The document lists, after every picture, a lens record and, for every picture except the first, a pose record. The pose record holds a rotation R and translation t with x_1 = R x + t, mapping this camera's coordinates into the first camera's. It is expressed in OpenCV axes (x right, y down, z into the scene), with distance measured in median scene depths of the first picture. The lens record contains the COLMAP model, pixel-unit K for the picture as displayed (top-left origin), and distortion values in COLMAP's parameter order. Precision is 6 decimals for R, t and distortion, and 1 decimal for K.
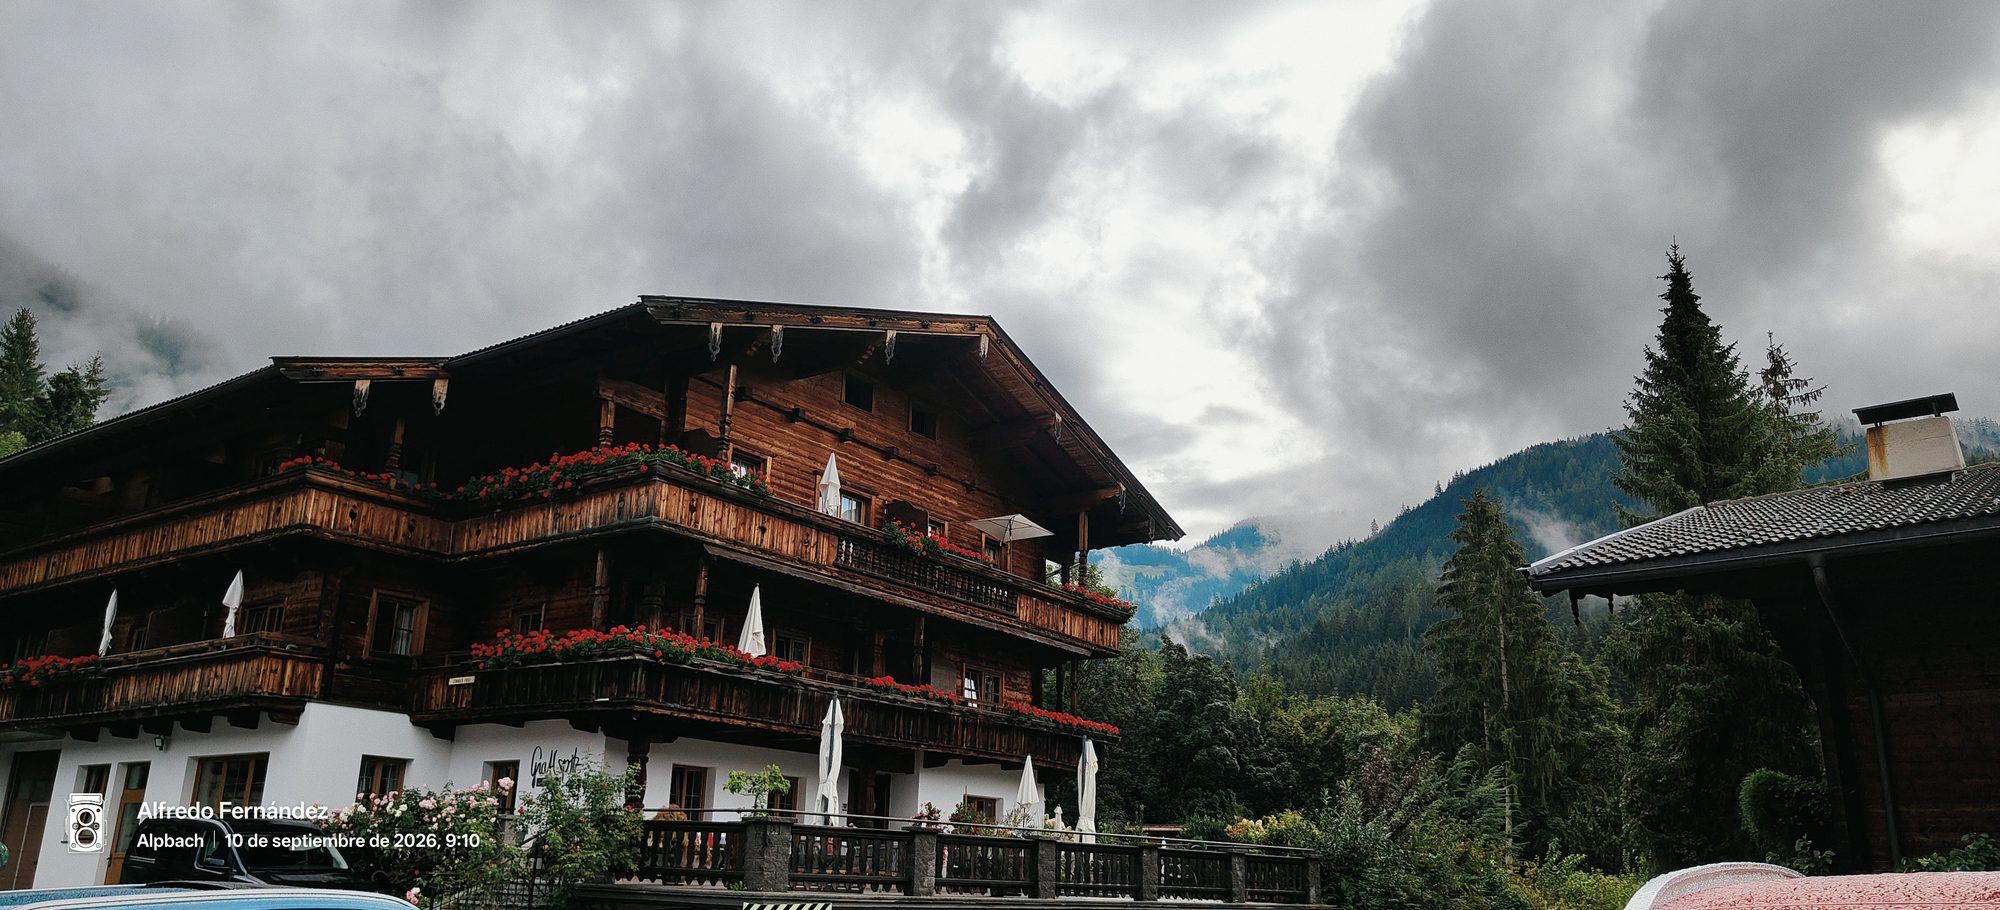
lens RADIAL K [[1445.0, 0, 1000.0], [0, 1445.0, 455.0], [0, 0, 1]] dist [0.013267, 0.003402]
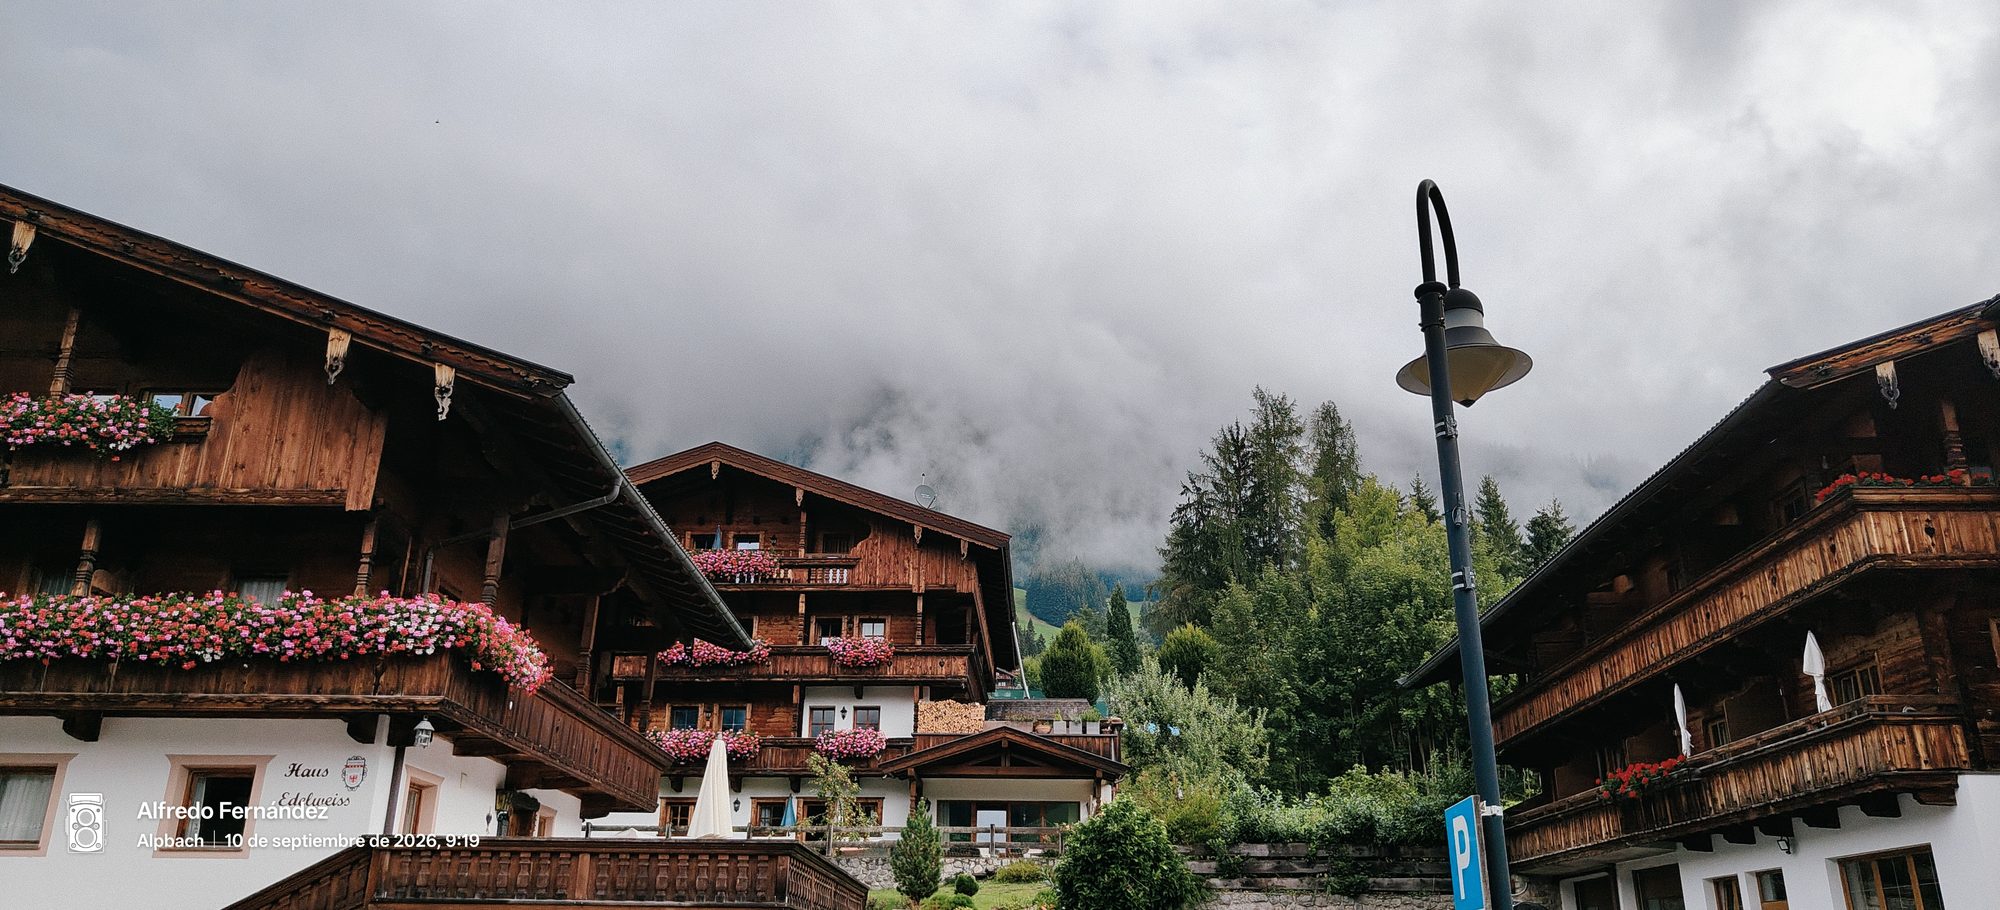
lens RADIAL K [[1445.0, 0, 1000.0], [0, 1445.0, 455.0], [0, 0, 1]] dist [0.013267, 0.003402]
pose [[0.566791, -0.302382, -0.766364, -0.111233], [0.246454, 0.949844, -0.192503, 0.028451], [0.786135, -0.079765, 0.612886, 0.117504]]
